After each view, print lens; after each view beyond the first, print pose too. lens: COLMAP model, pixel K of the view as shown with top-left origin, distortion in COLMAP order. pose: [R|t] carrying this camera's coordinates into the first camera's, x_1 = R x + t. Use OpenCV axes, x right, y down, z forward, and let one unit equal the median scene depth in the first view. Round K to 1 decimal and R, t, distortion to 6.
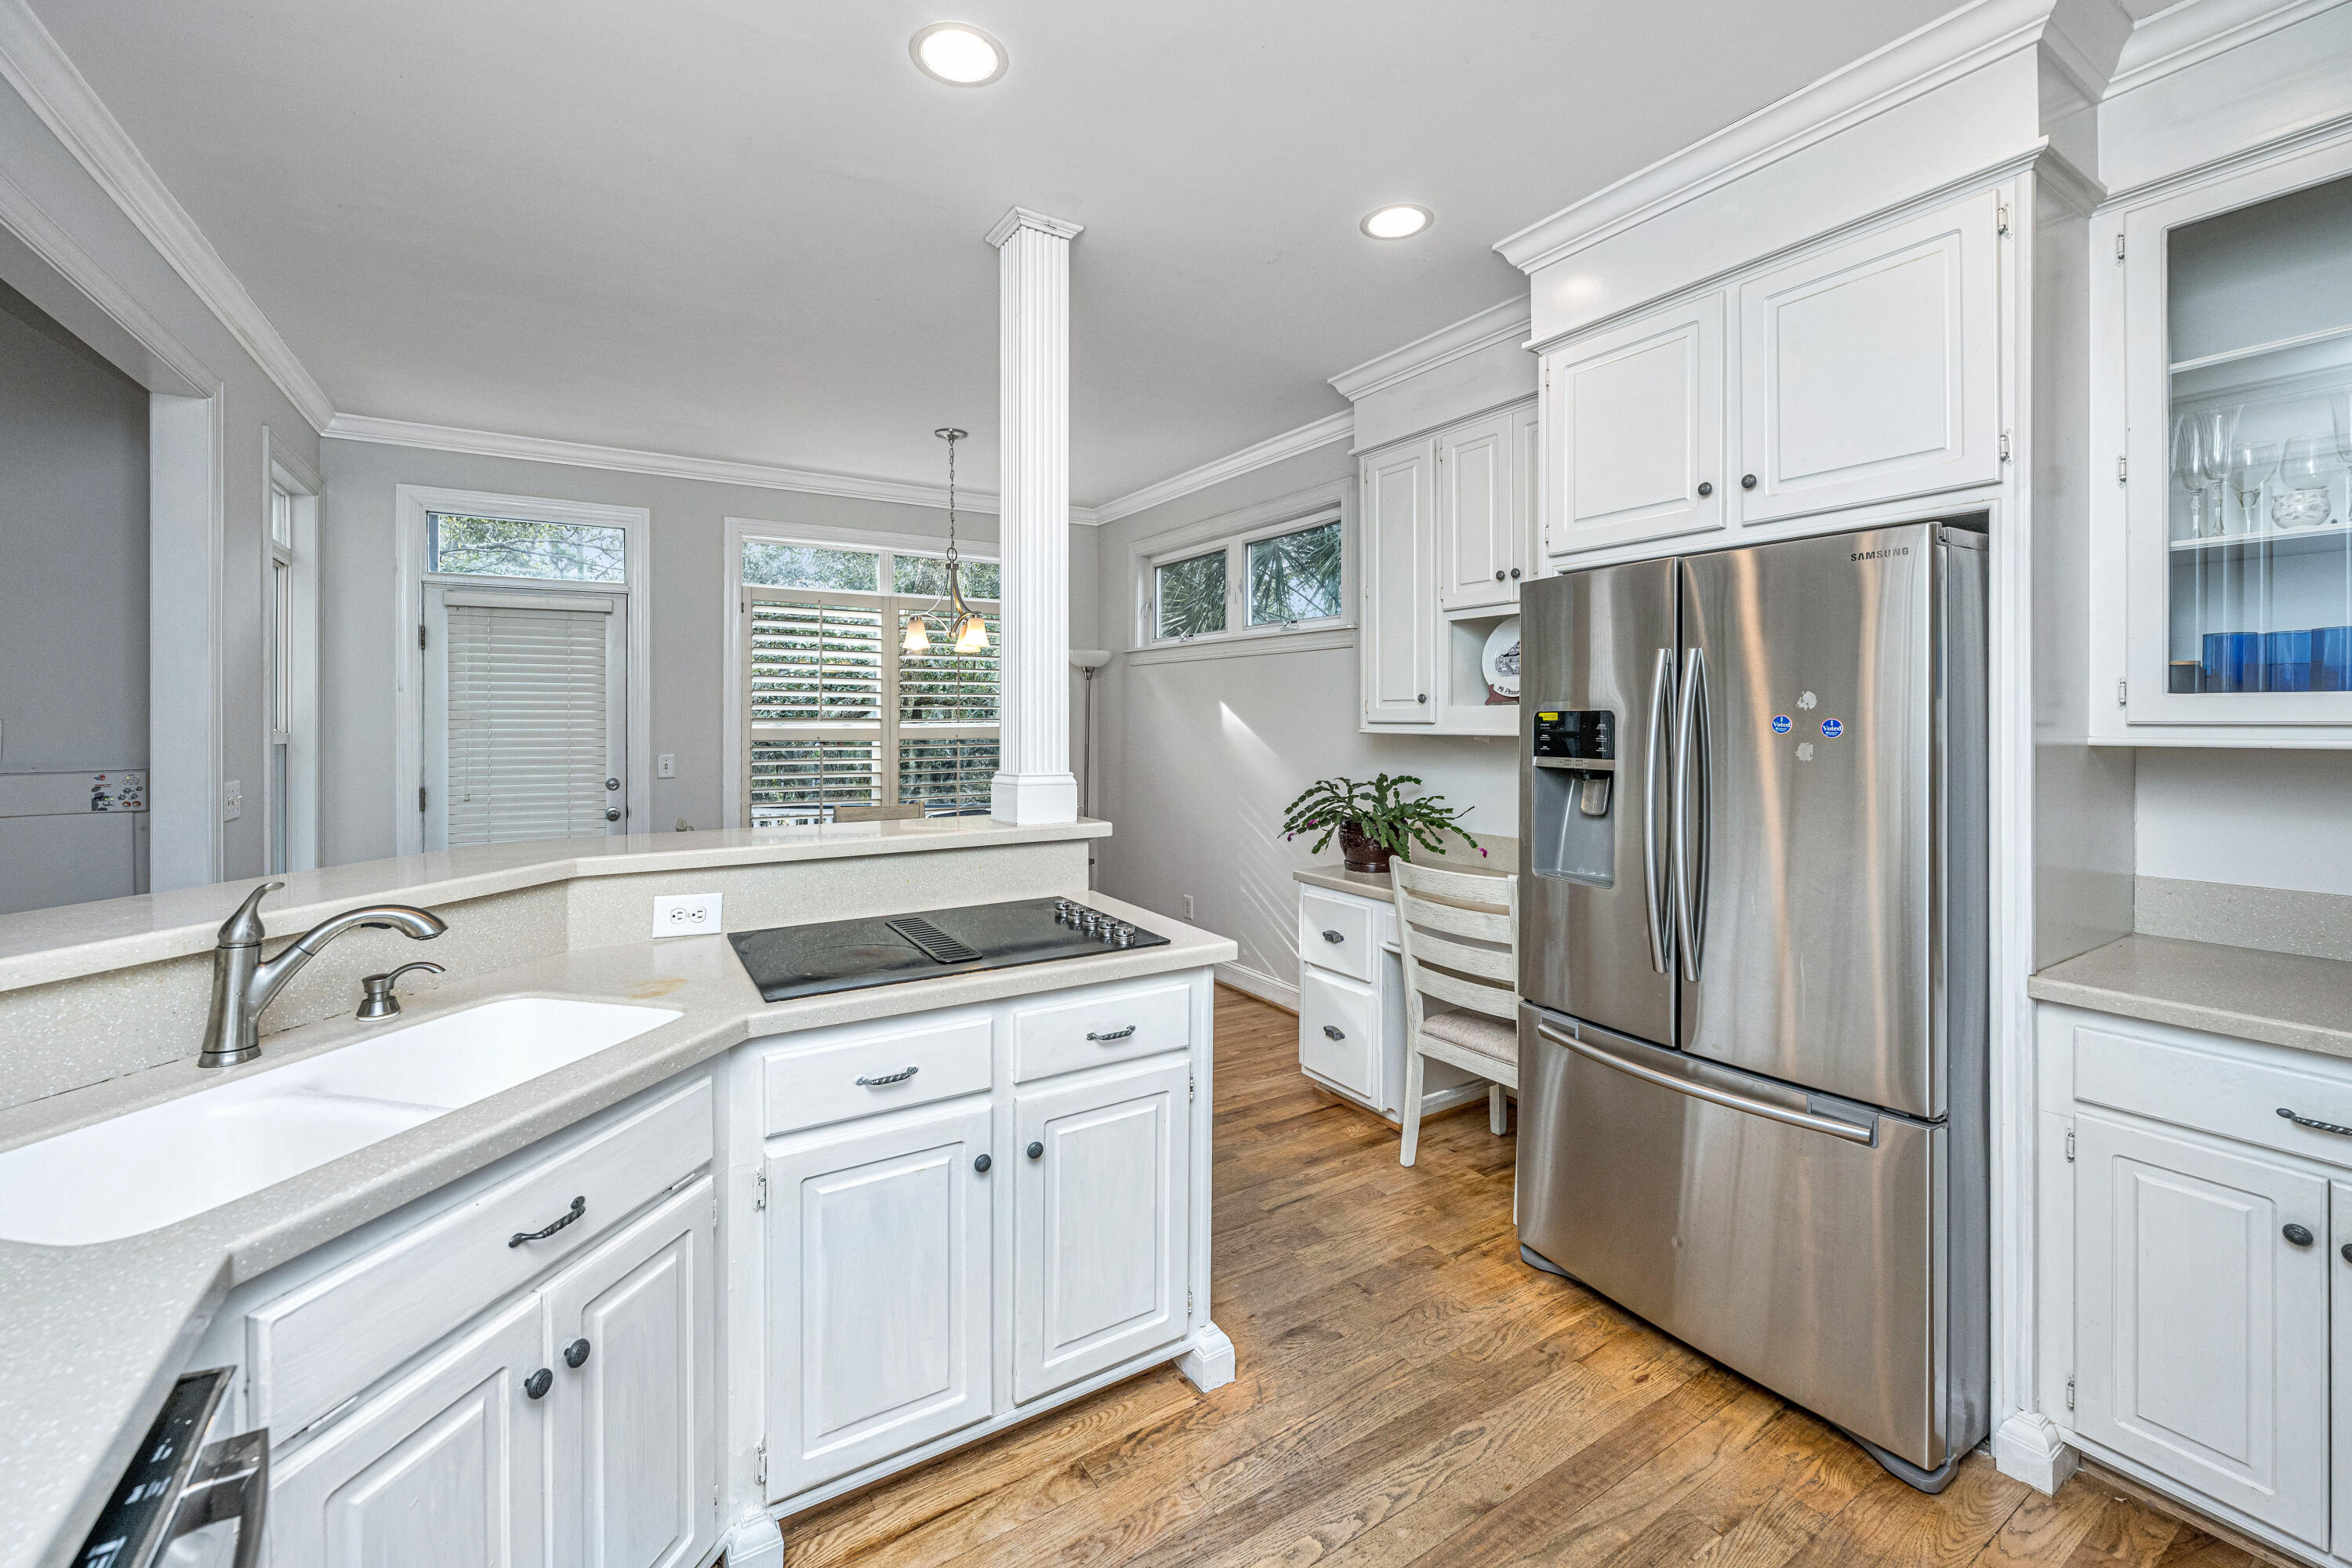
lens RADIAL K [[970.5, 0, 1174.4], [0, 970.5, 700.5], [0, 0, 1]] dist [-0.000685, 0.000037]
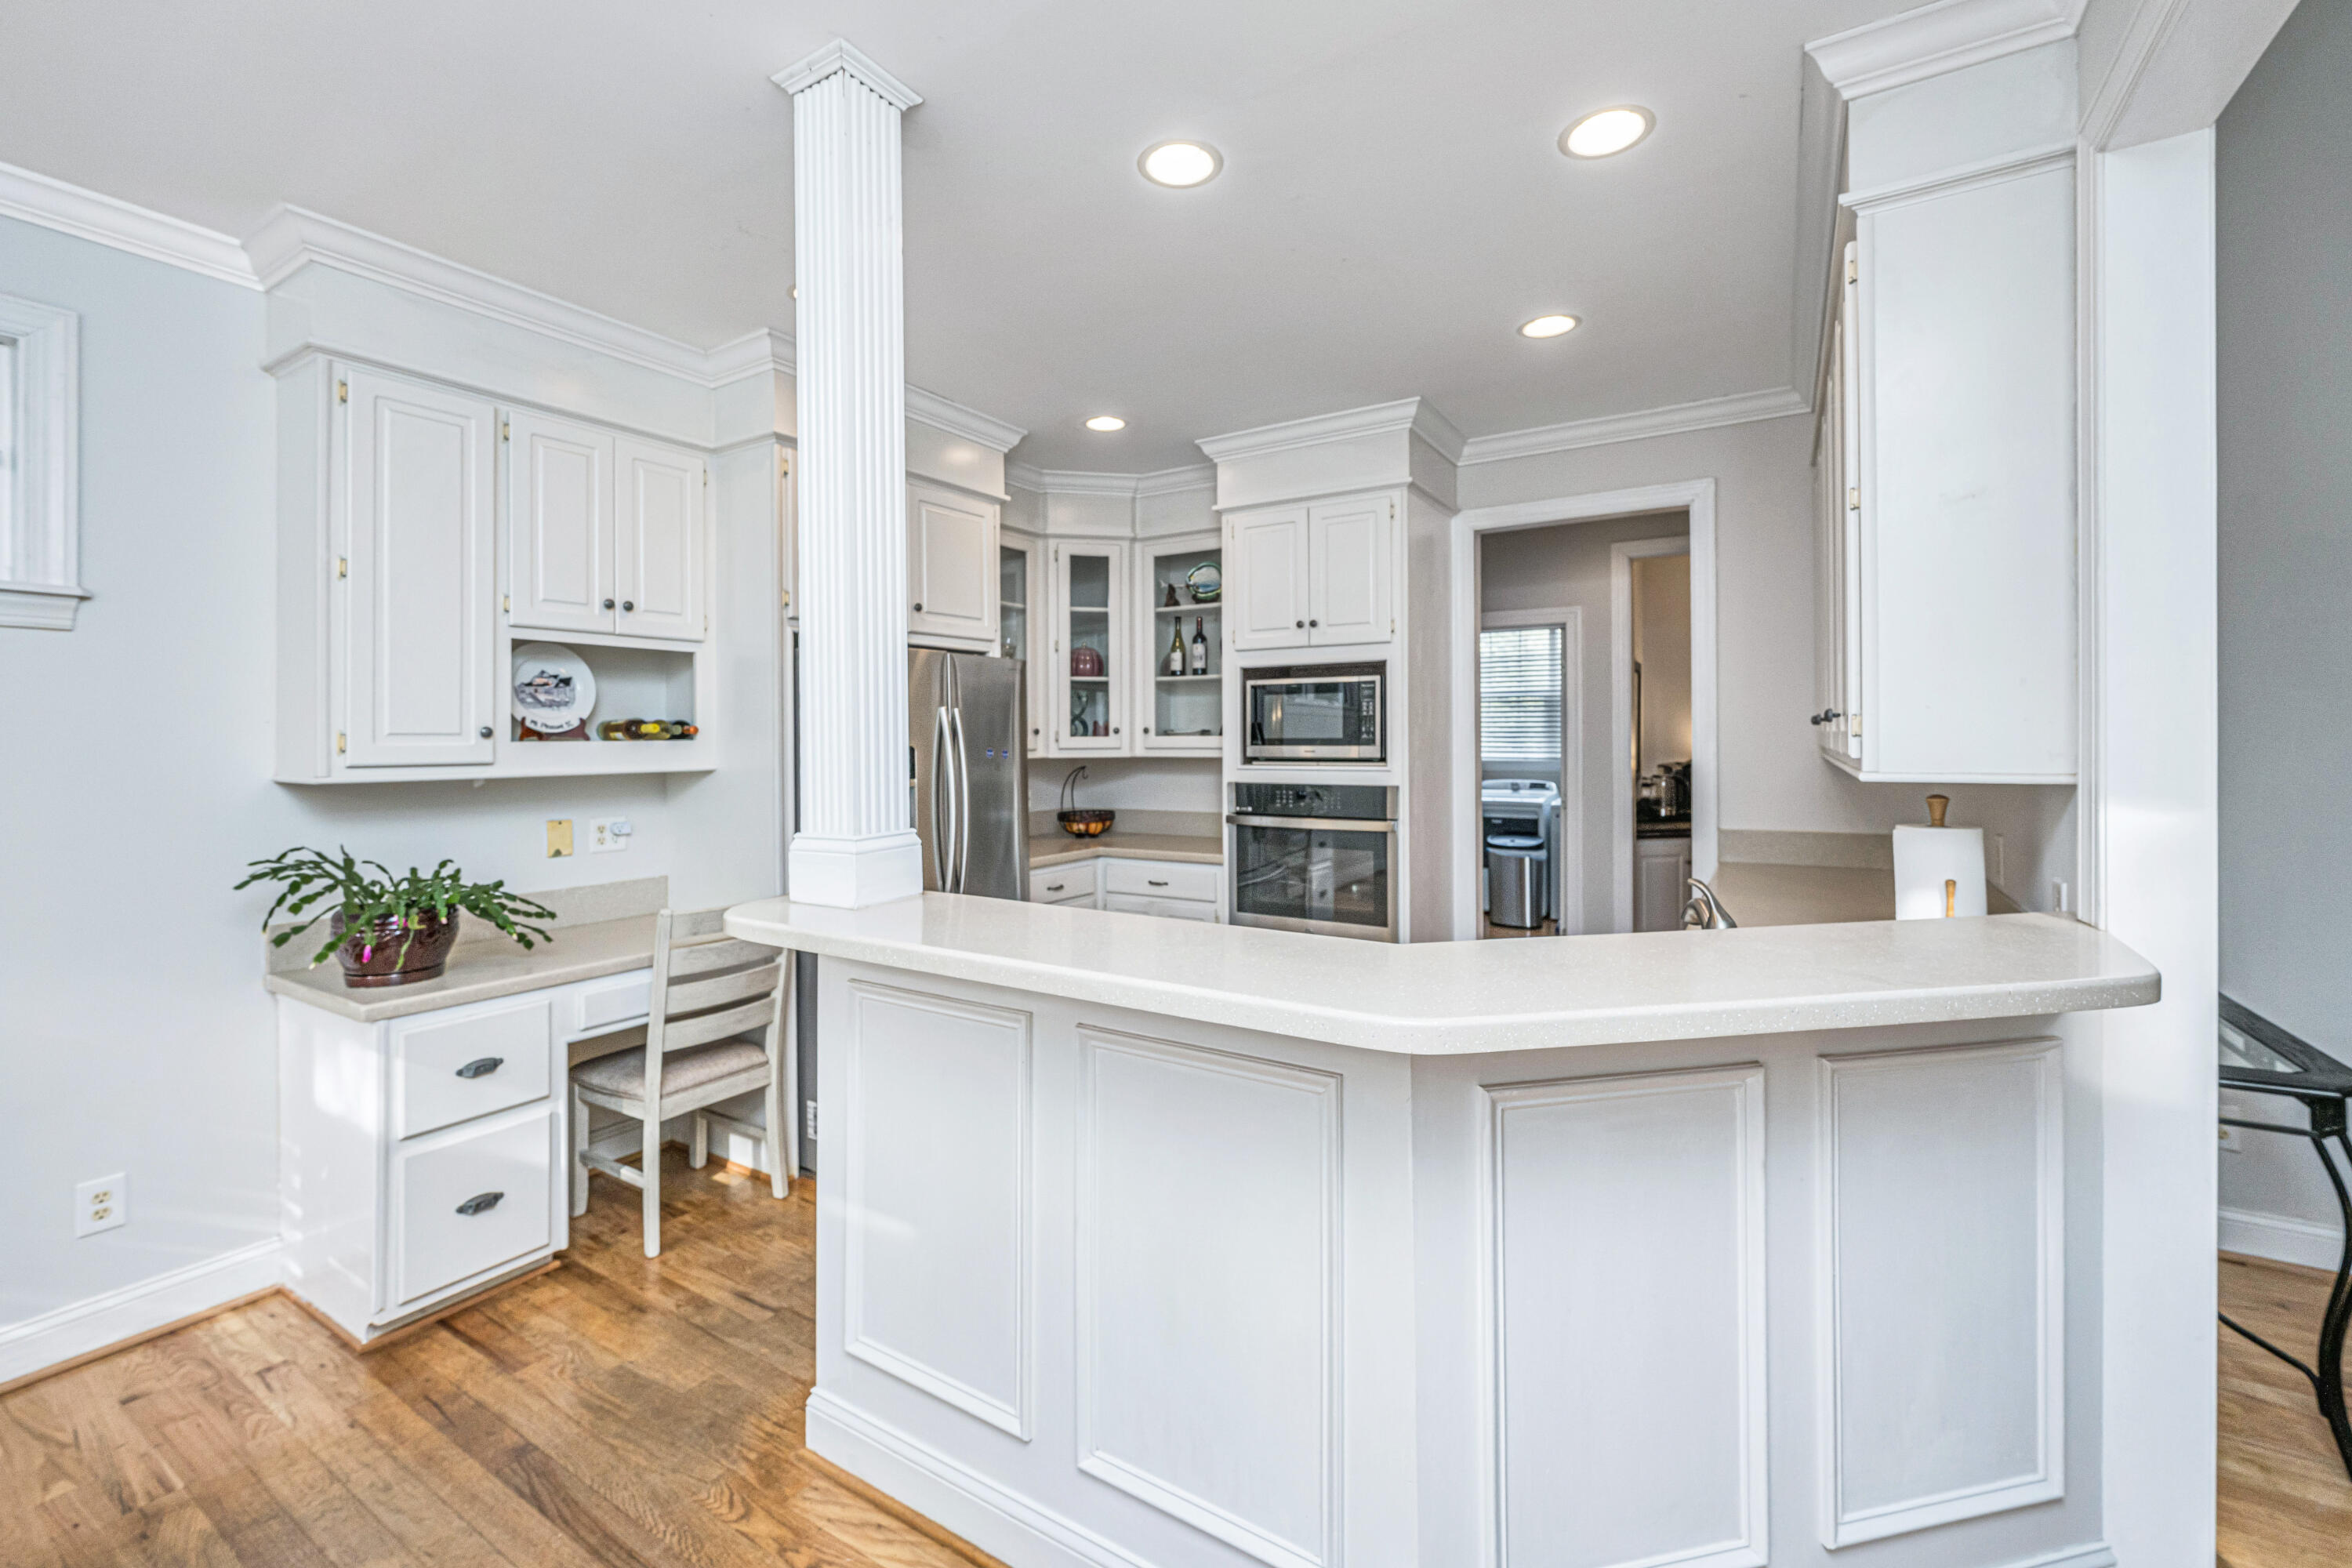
lens RADIAL K [[969.3, 0, 1142.8], [0, 969.3, 759.3], [0, 0, 1]] dist [-0.001672, 0.000268]
pose [[-0.418725, -0.000832, 0.908113, -0.723228], [0.004083, 0.999988, 0.002799, 0.021007], [-0.908104, 0.004879, -0.418716, 0.916069]]
